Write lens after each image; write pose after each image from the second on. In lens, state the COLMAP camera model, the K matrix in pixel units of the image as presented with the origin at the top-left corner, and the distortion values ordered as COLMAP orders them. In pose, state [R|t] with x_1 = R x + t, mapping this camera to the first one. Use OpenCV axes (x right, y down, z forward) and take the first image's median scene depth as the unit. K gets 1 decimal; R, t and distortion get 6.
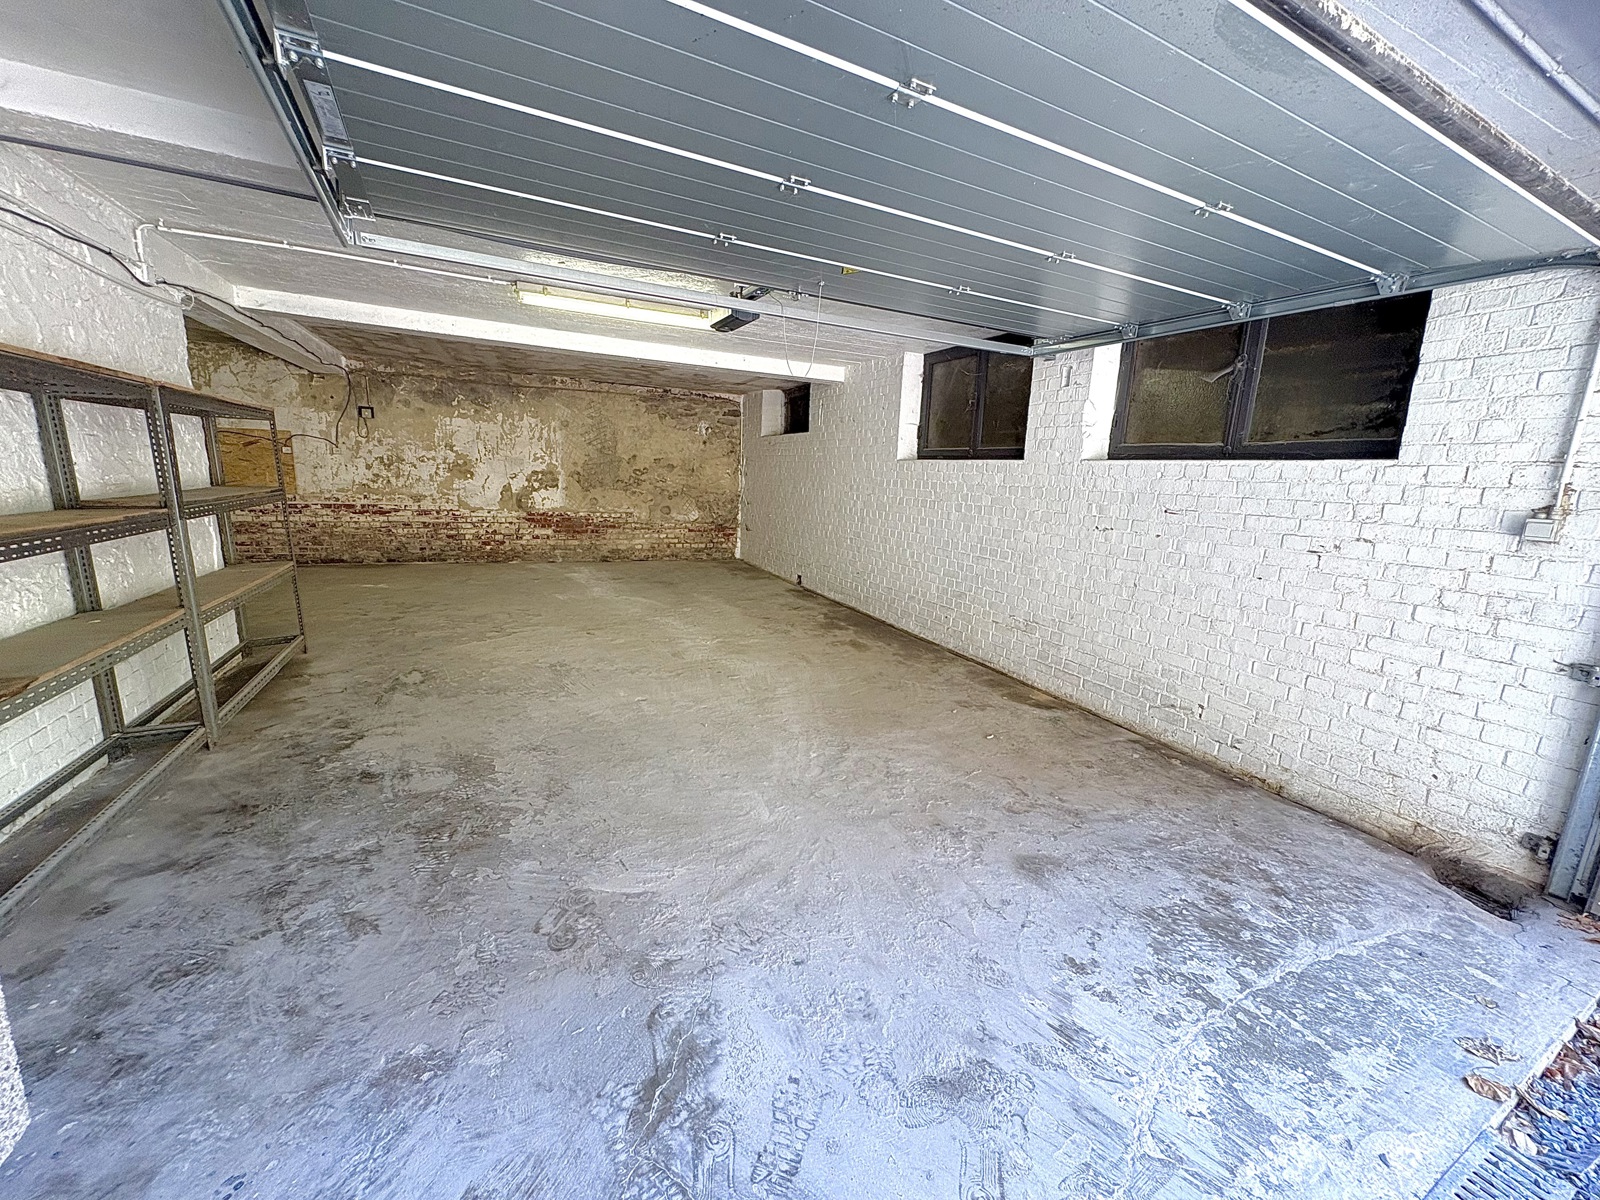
lens RADIAL K [[637.0, 0, 798.9], [0, 637.0, 600.9], [0, 0, 1]] dist [0.000145, 0.000226]
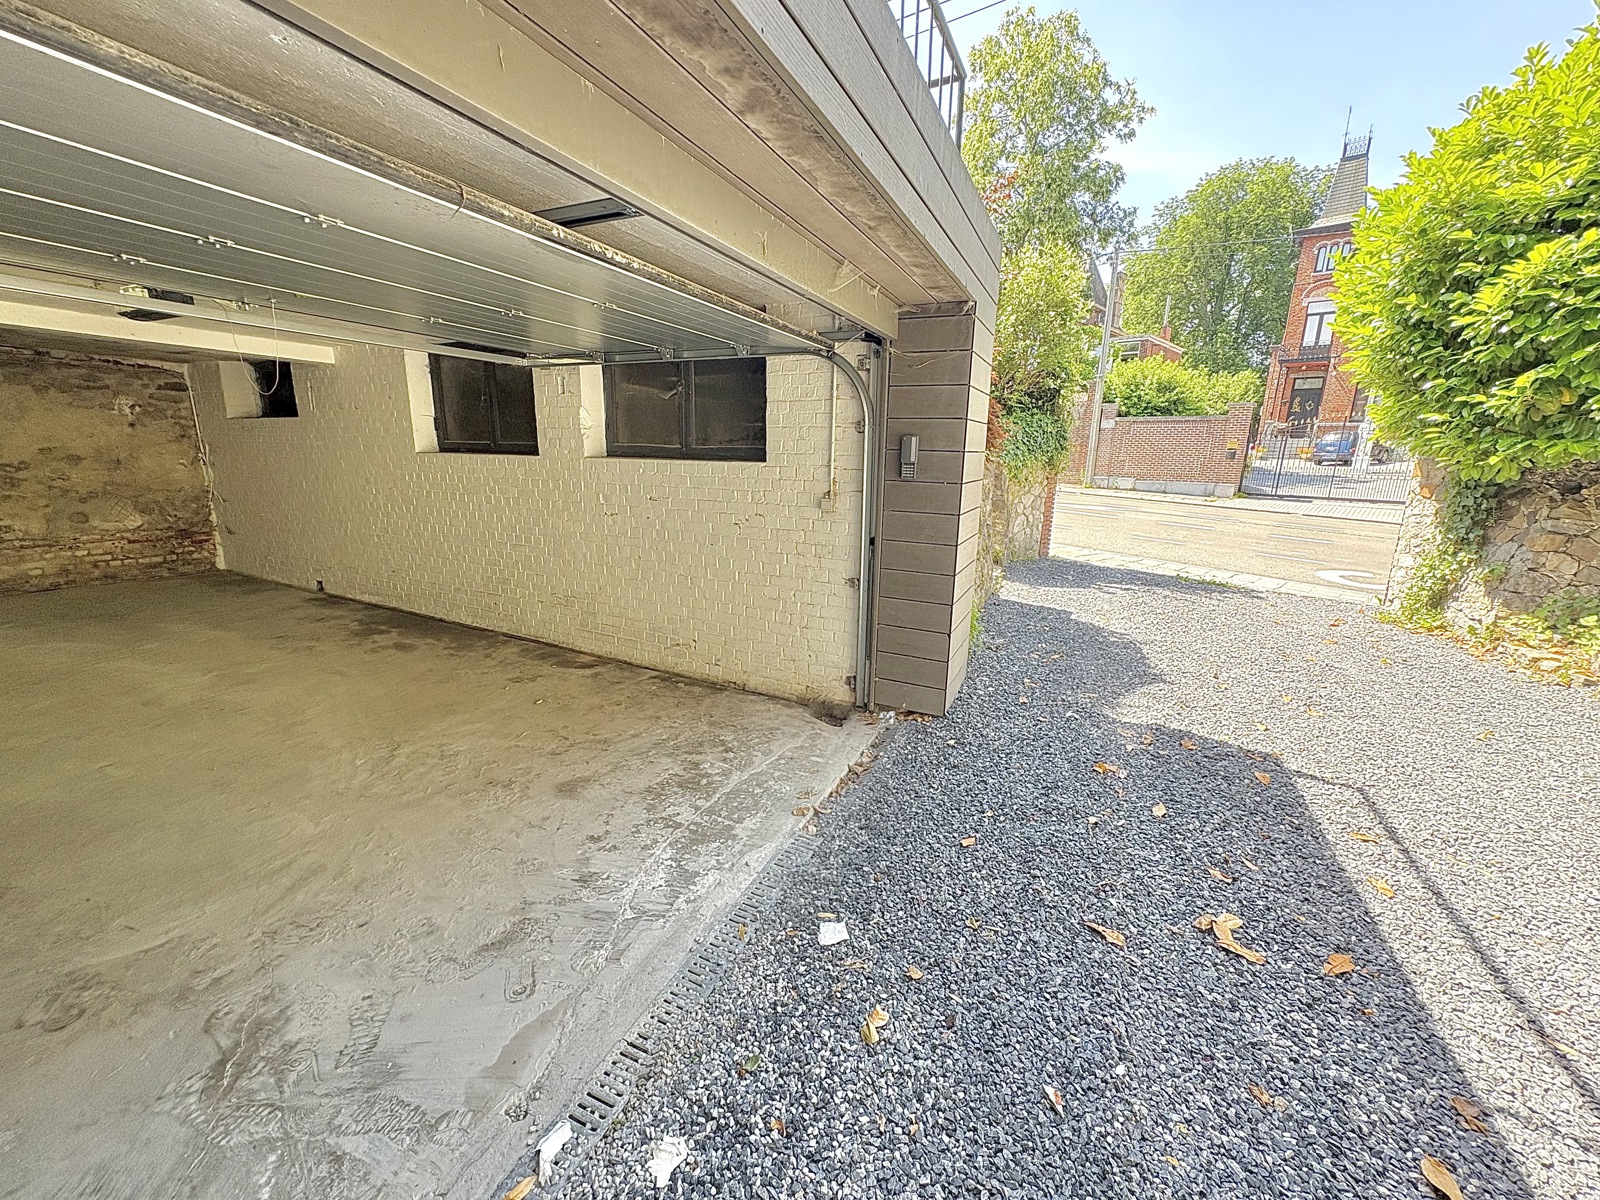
lens RADIAL K [[637.0, 0, 798.9], [0, 637.0, 600.9], [0, 0, 1]] dist [0.000145, 0.000226]
pose [[0.797055, -0.162055, 0.581757, 0.024262], [0.132824, 0.986777, 0.092897, -0.013297], [-0.589119, 0.003227, 0.808040, -0.195495]]
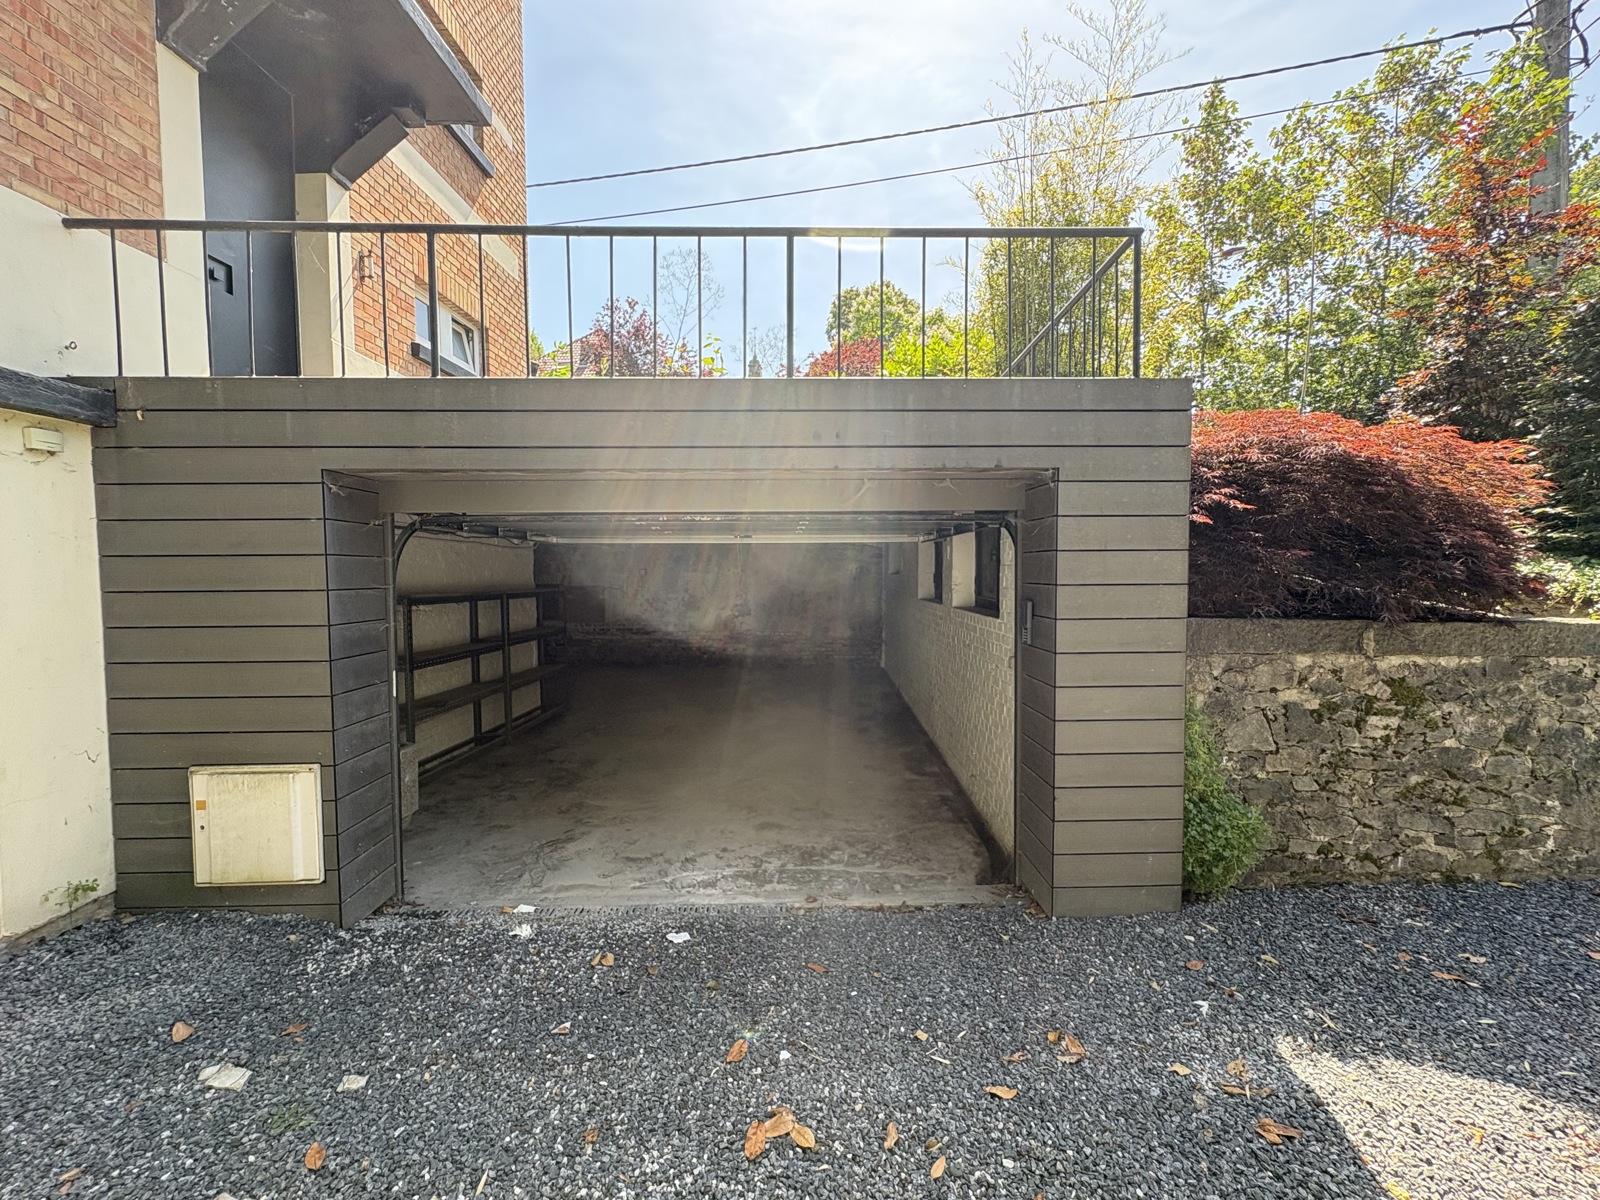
lens RADIAL K [[637.0, 0, 798.9], [0, 637.0, 600.9], [0, 0, 1]] dist [0.000145, 0.000226]
pose [[0.895058, -0.022444, -0.445384, 0.770229], [-0.052357, 0.986537, -0.154932, 0.013780], [0.442865, 0.161992, 0.881833, -0.469870]]
